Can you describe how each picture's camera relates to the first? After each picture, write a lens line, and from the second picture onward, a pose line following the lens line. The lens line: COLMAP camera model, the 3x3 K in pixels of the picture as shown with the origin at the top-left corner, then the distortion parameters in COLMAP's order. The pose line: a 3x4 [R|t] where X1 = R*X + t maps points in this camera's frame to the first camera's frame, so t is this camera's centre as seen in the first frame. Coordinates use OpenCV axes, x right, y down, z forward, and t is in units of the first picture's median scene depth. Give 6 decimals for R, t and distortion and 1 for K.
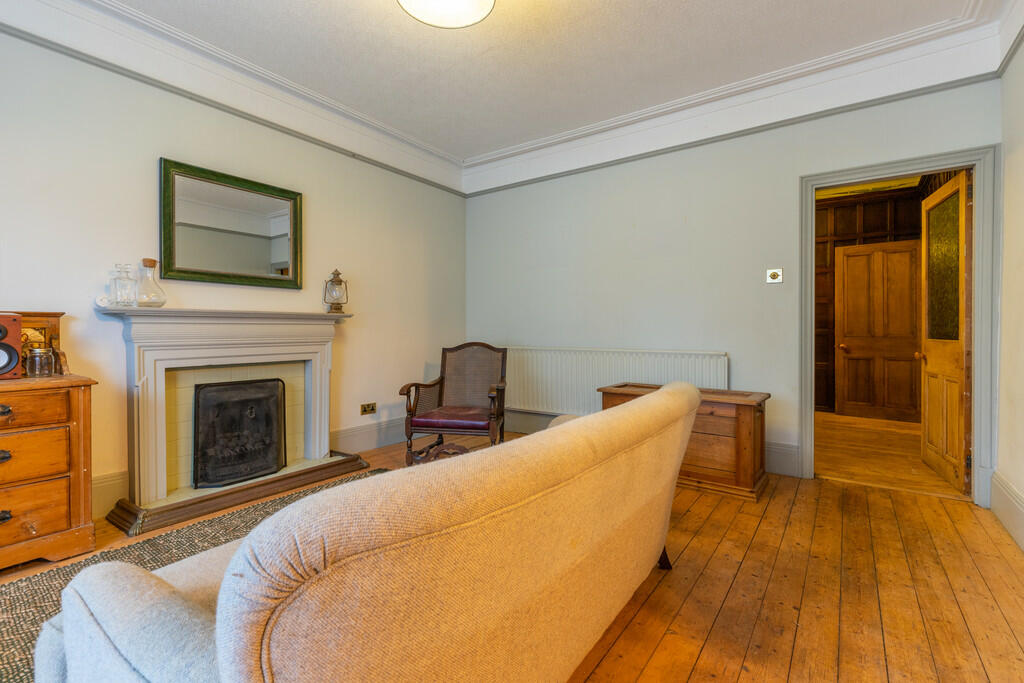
lens RADIAL K [[458.5, 0, 513.4], [0, 458.5, 335.4], [0, 0, 1]] dist [0.000718, 0.000800]
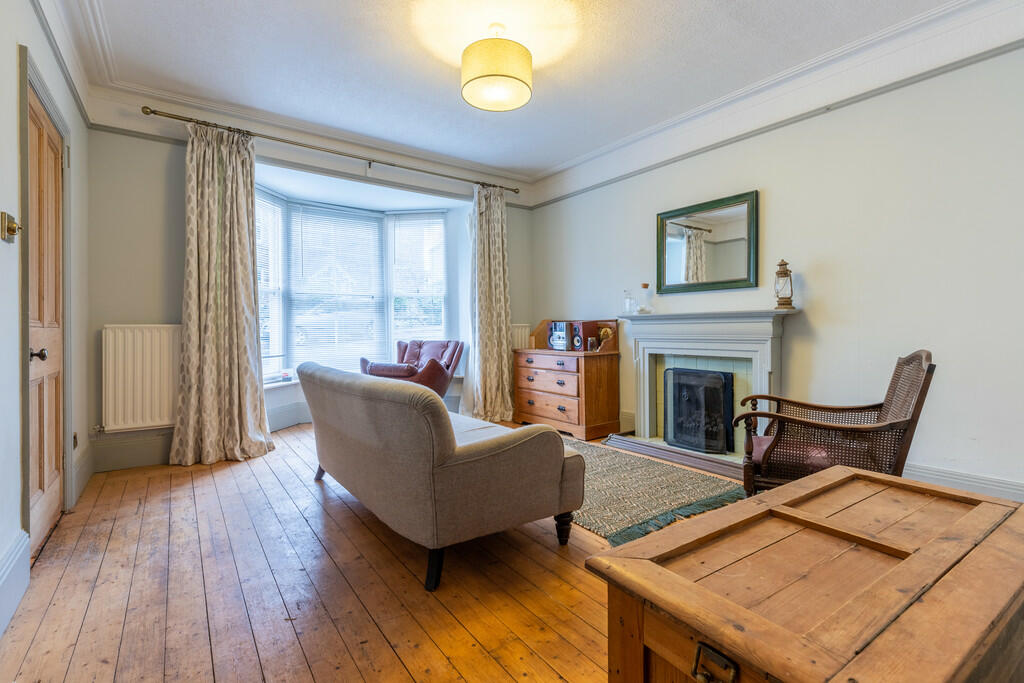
lens RADIAL K [[458.5, 0, 513.9], [0, 458.5, 333.9], [0, 0, 1]] dist [0.000718, 0.000800]
pose [[-0.295309, 0.008927, -0.955360, 0.659867], [-0.008773, 0.999889, 0.012055, -0.006484], [0.955361, 0.011941, -0.295198, 0.814072]]
